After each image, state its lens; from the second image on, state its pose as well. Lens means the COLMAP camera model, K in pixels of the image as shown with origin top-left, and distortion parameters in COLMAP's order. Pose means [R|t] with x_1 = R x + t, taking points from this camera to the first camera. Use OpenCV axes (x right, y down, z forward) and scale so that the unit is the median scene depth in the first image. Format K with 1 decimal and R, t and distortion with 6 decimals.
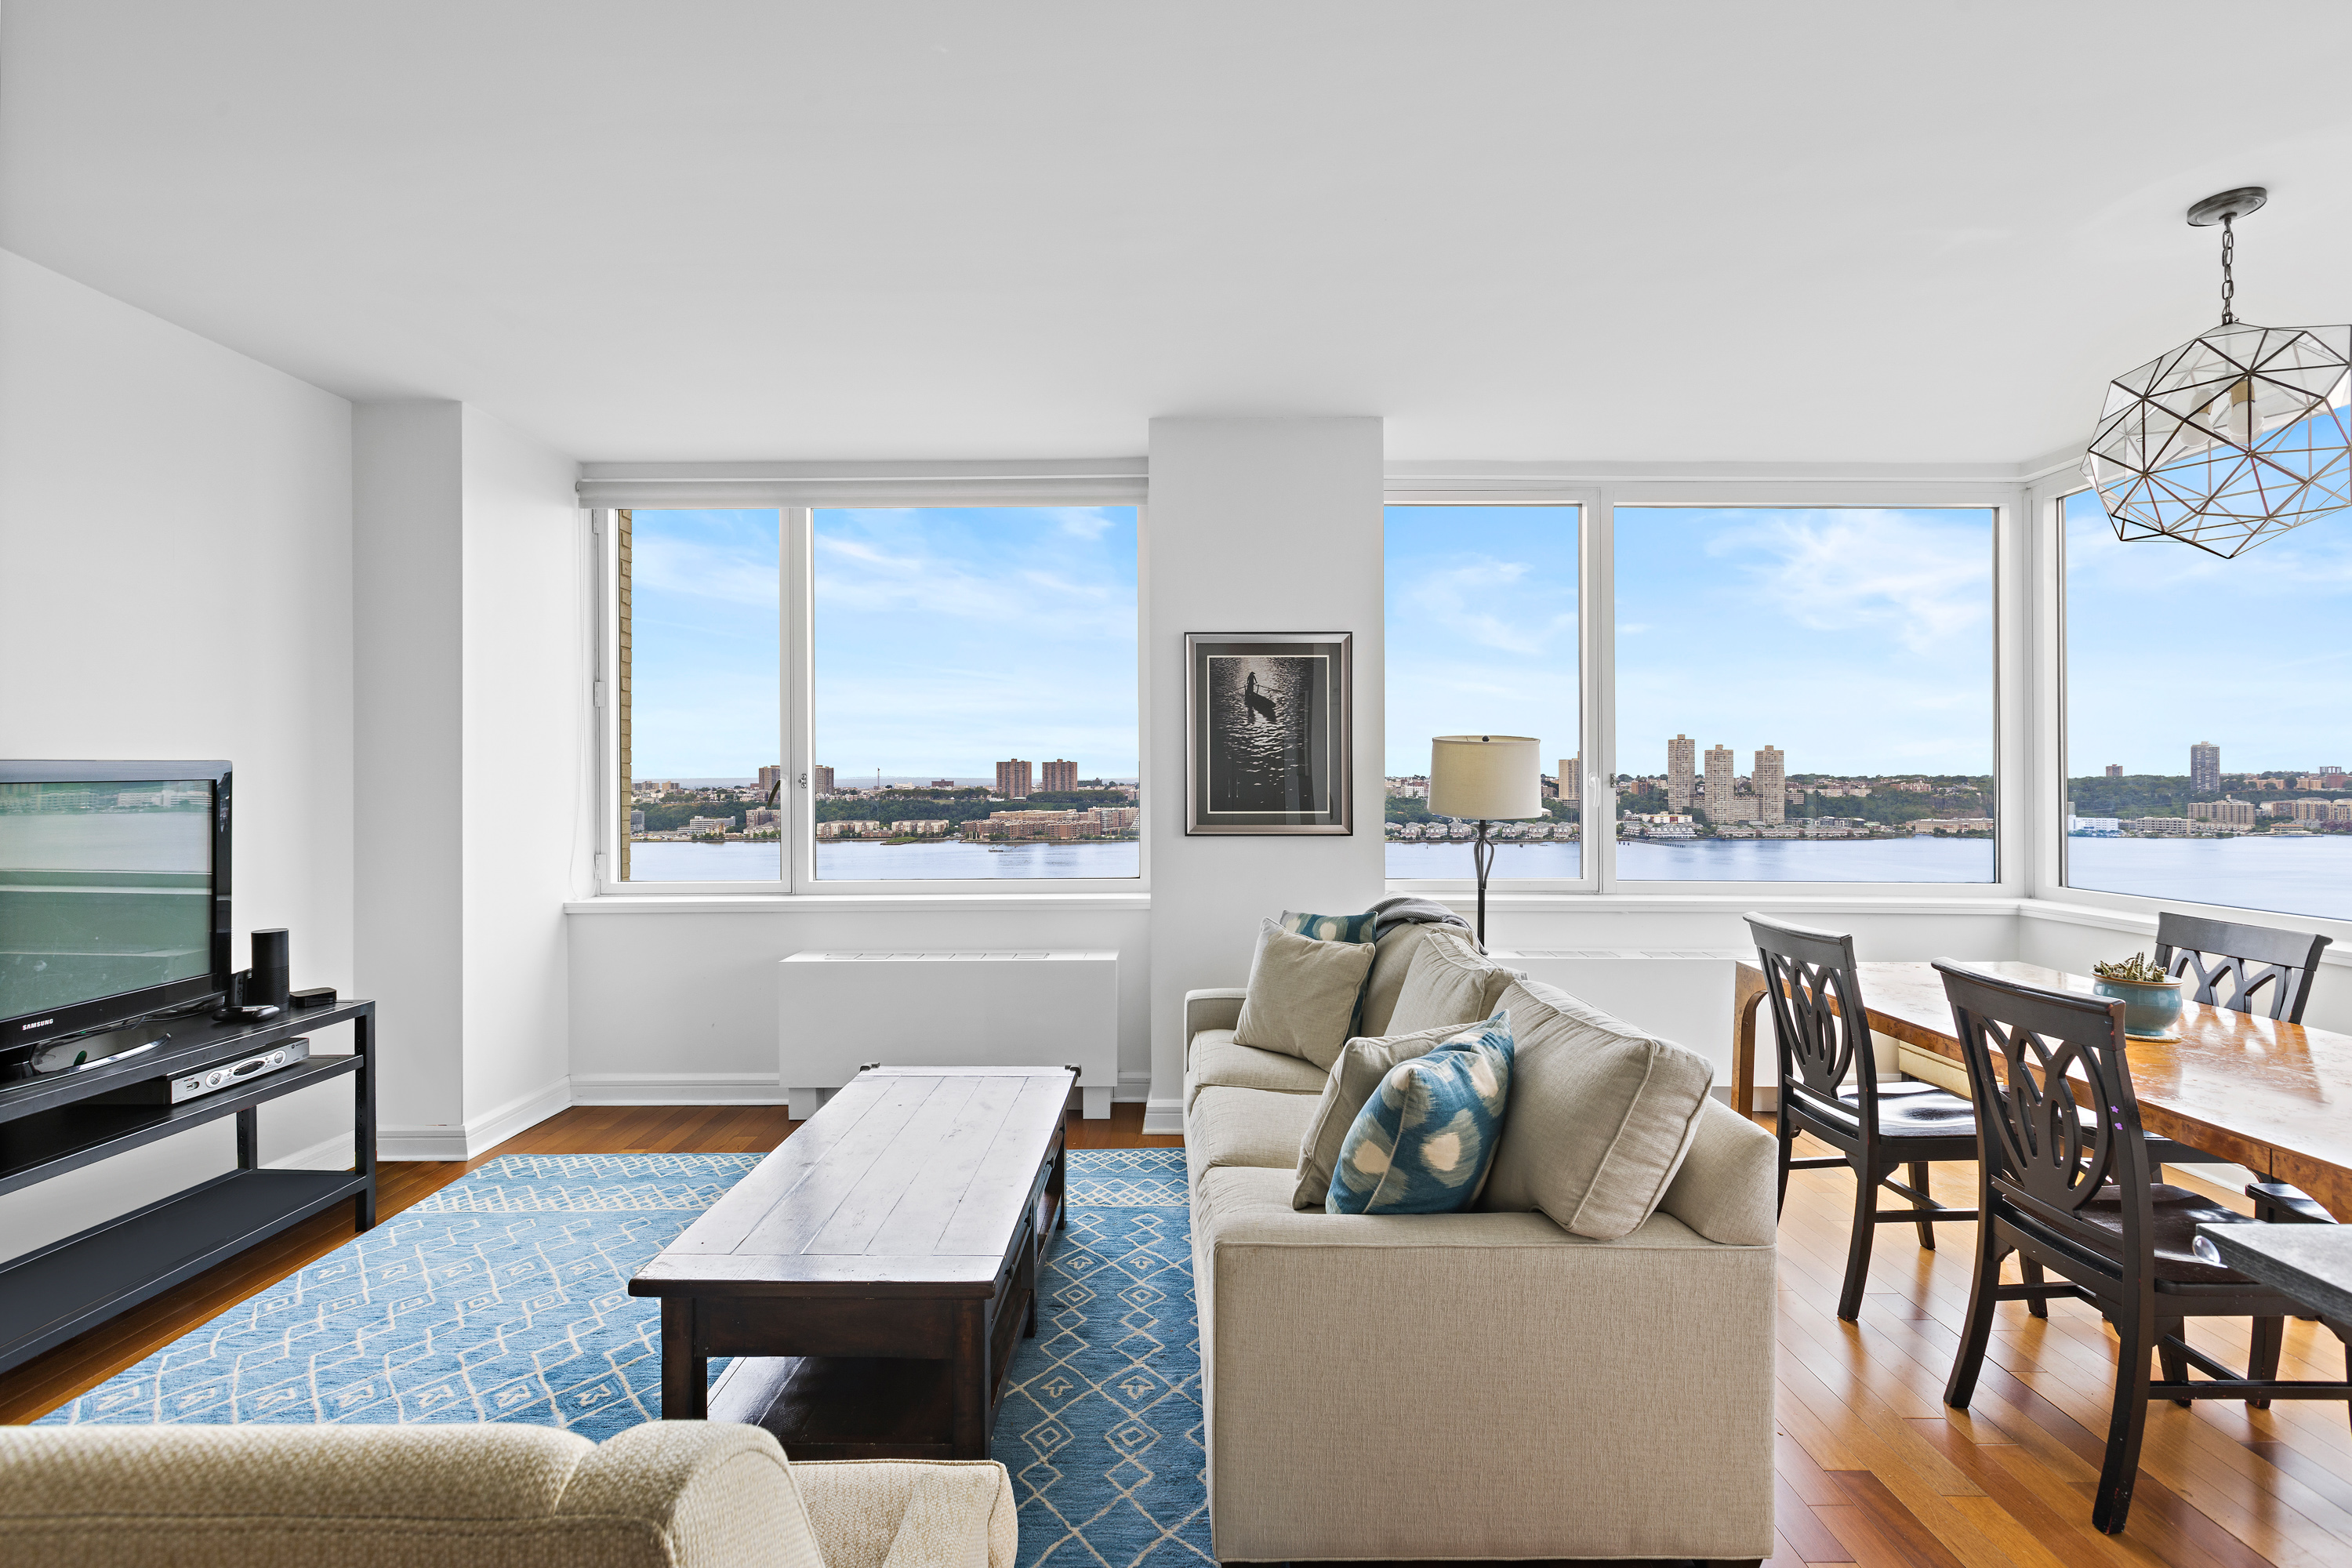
lens RADIAL K [[1054.6, 0, 1166.4], [0, 1054.6, 782.9], [0, 0, 1]] dist [0.000121, 0.000914]
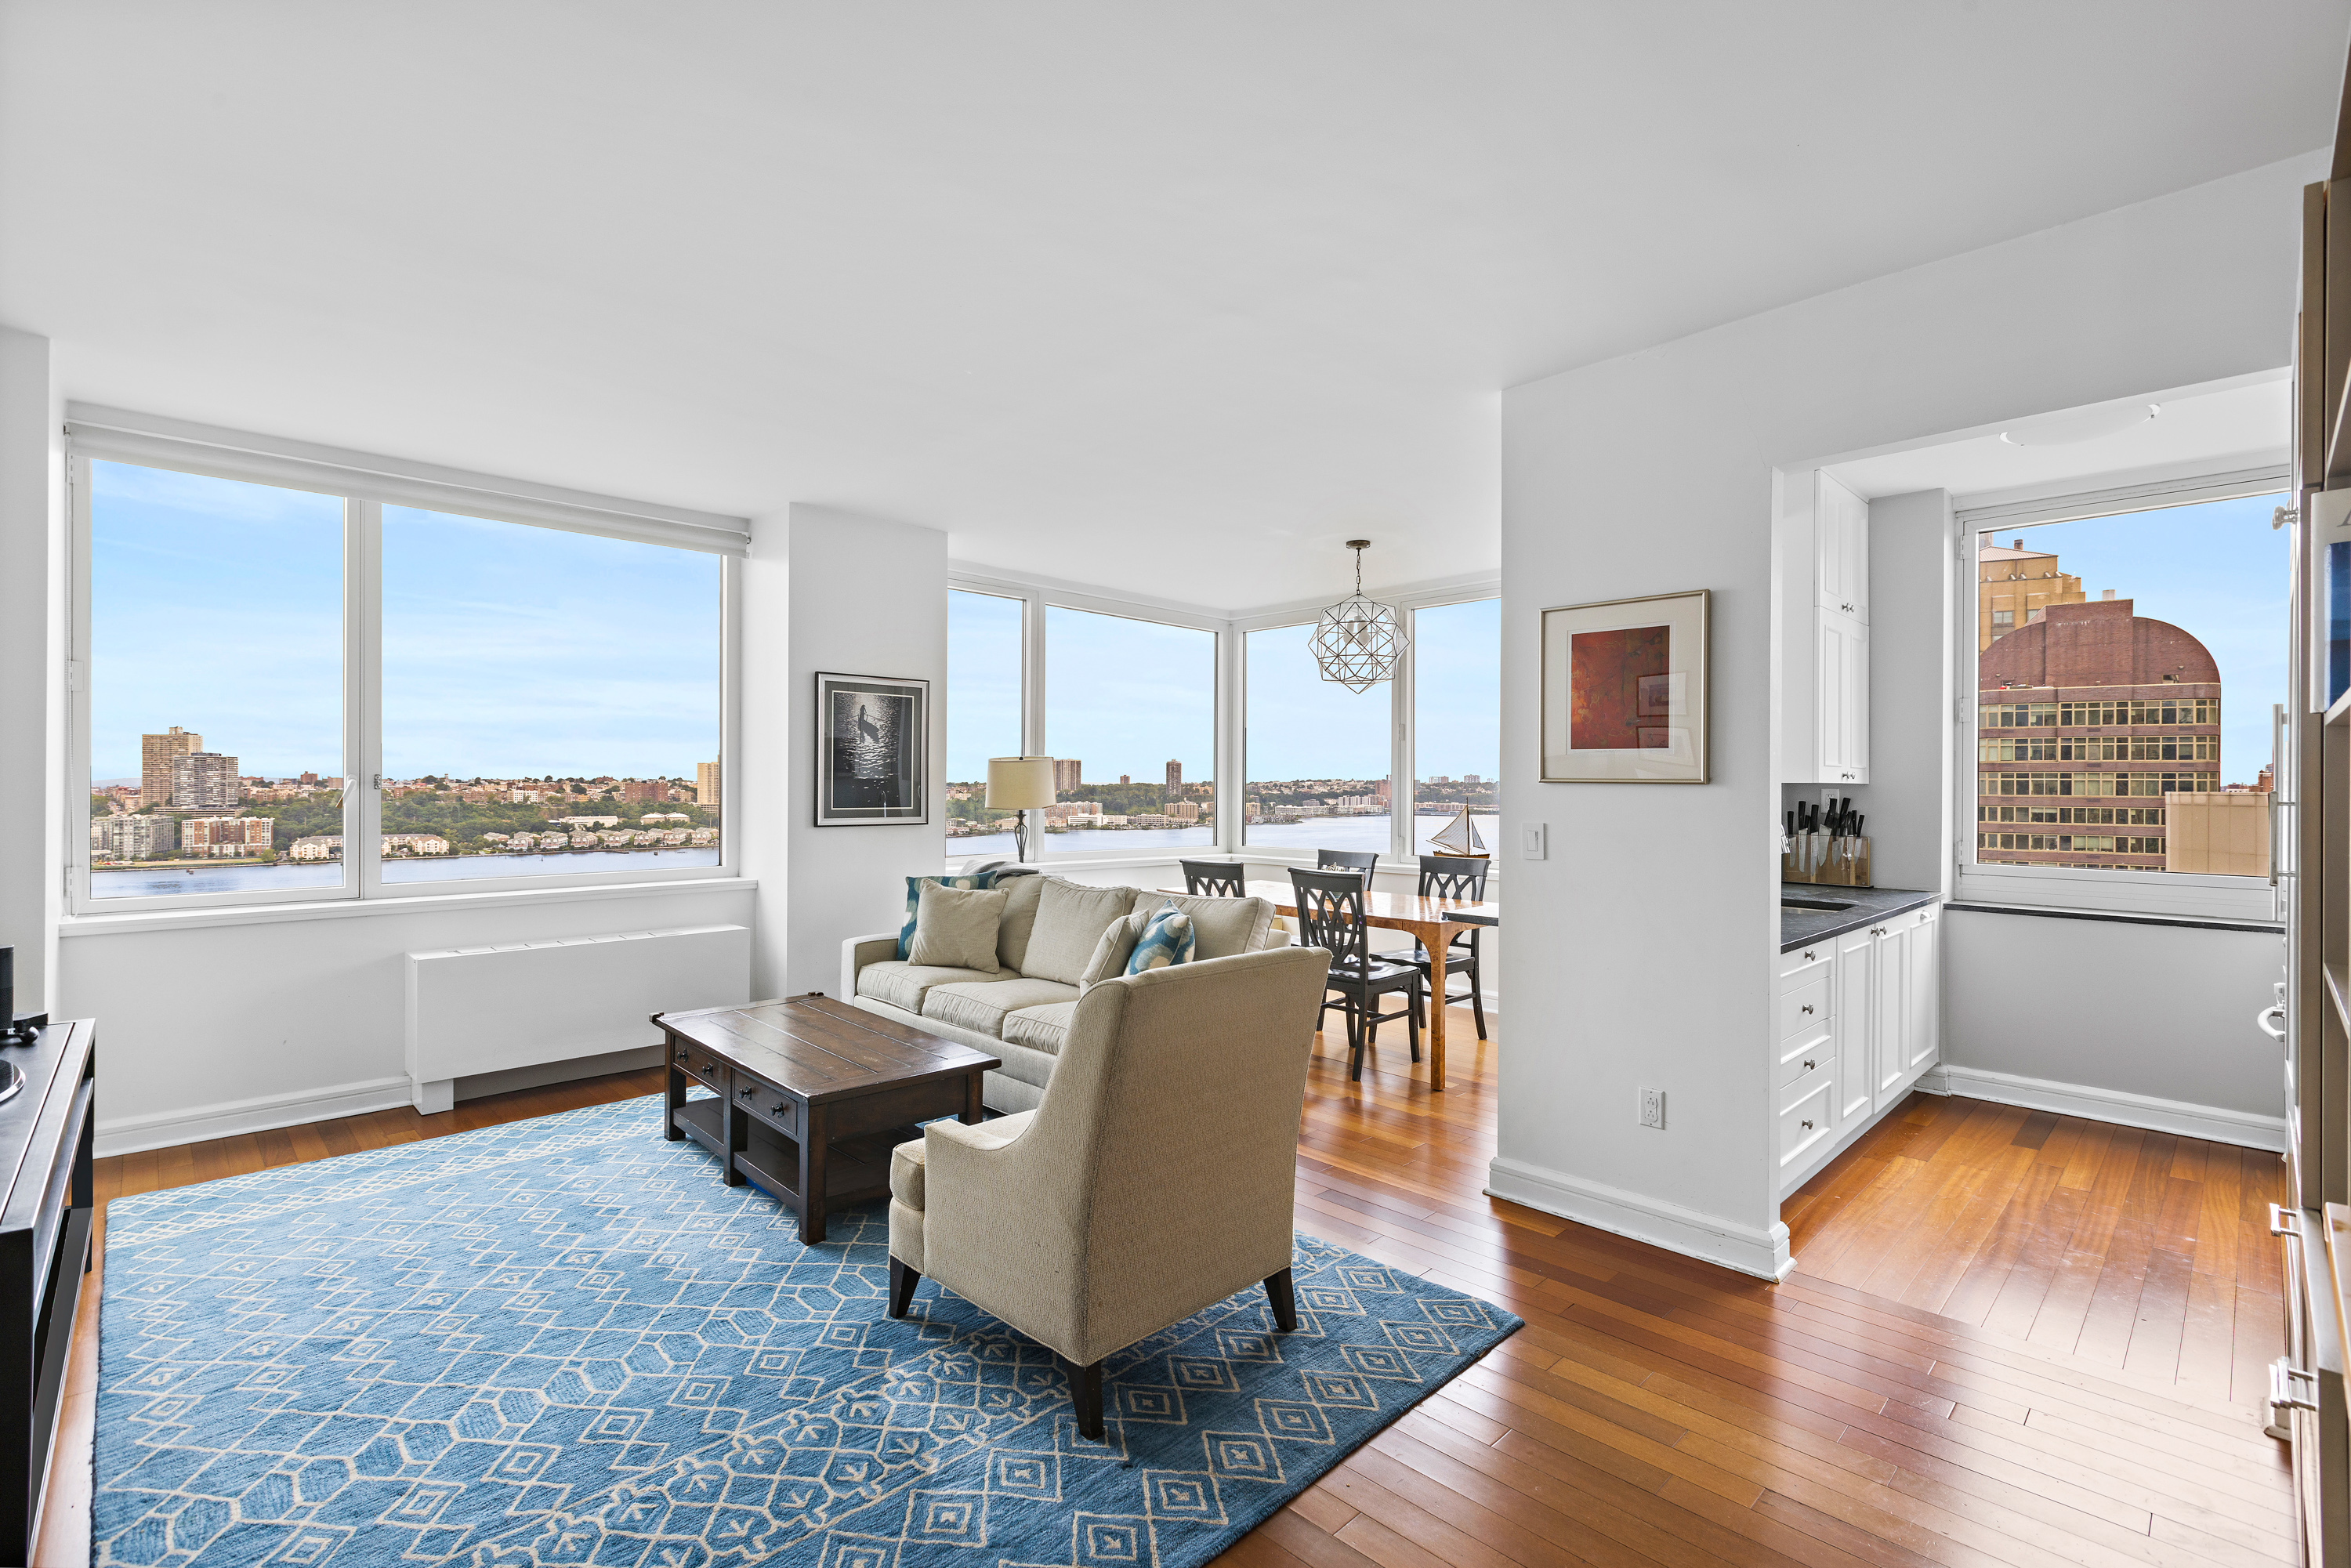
lens RADIAL K [[1054.1, 0, 1173.9], [0, 1054.1, 787.7], [0, 0, 1]] dist [0.000121, 0.000914]
pose [[0.716977, 0.005419, 0.697075, -0.569670], [-0.005240, 0.999983, -0.002385, 0.002347], [-0.697077, -0.001943, 0.716994, -0.243996]]
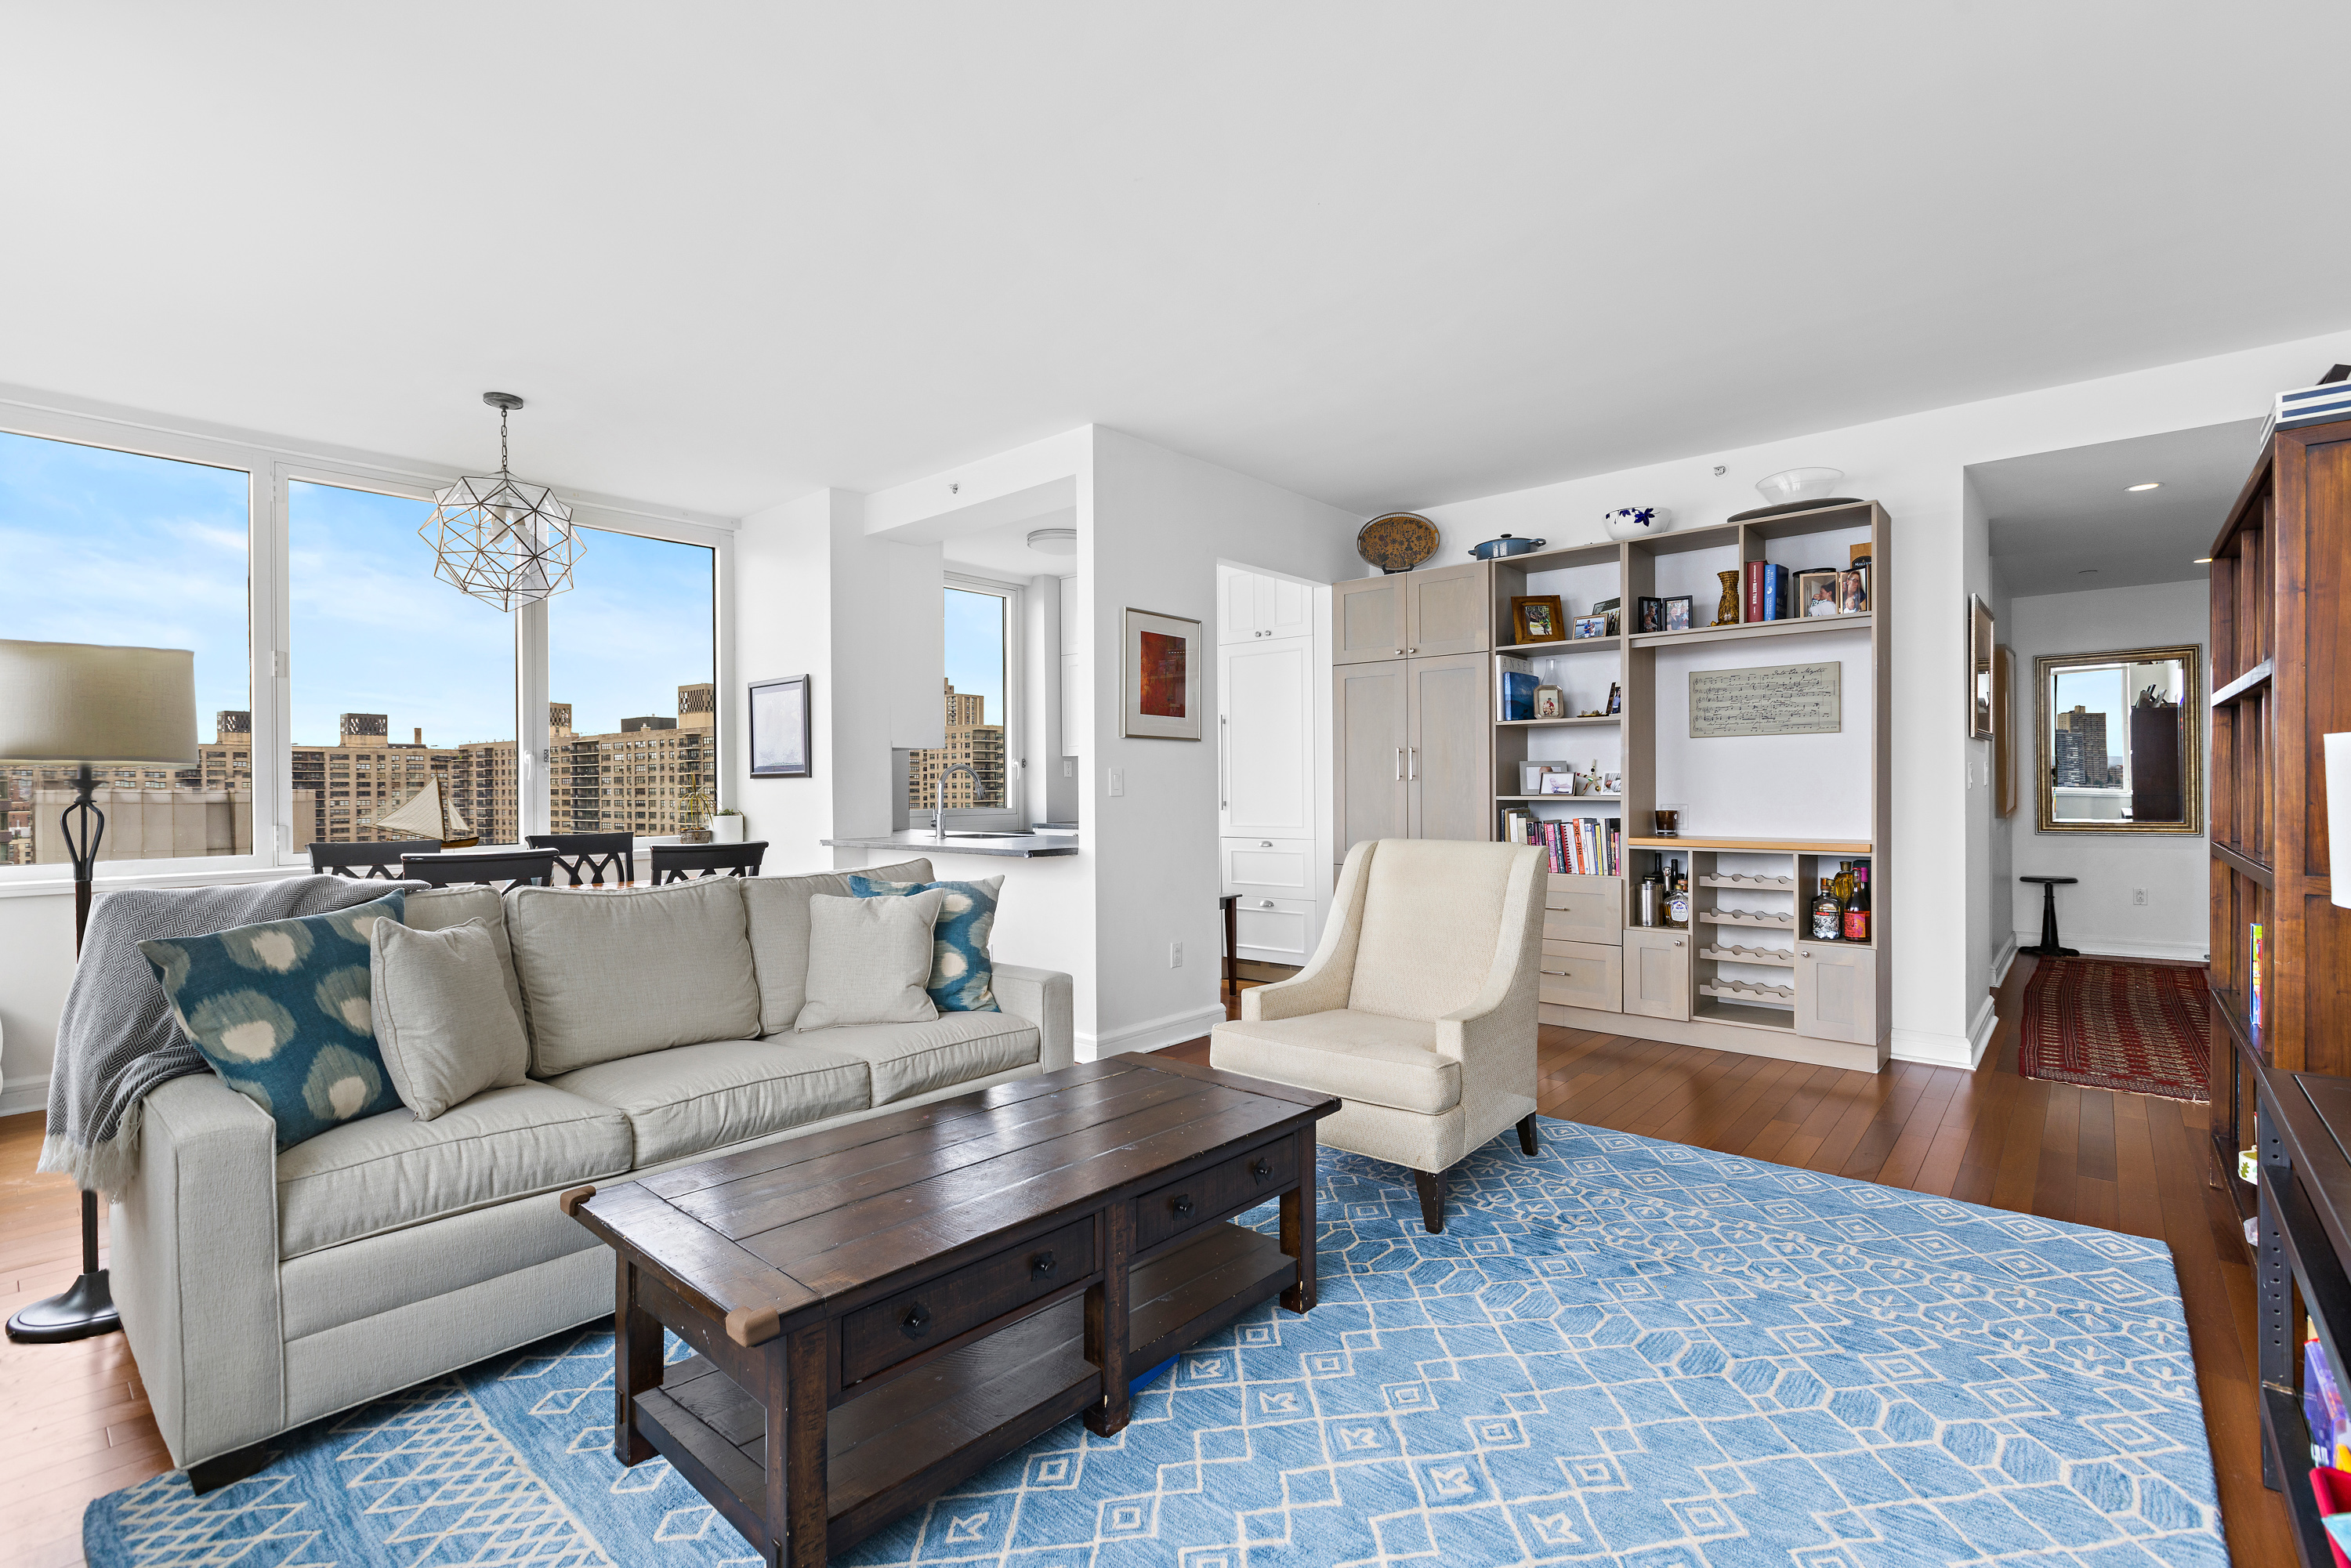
lens RADIAL K [[1054.1, 0, 1173.1], [0, 1054.1, 782.5], [0, 0, 1]] dist [0.000121, 0.000914]
pose [[-0.751350, 0.009453, 0.659836, -0.552453], [0.011577, 0.999932, -0.001143, 0.045470], [-0.659803, 0.006780, -0.751408, 0.968867]]
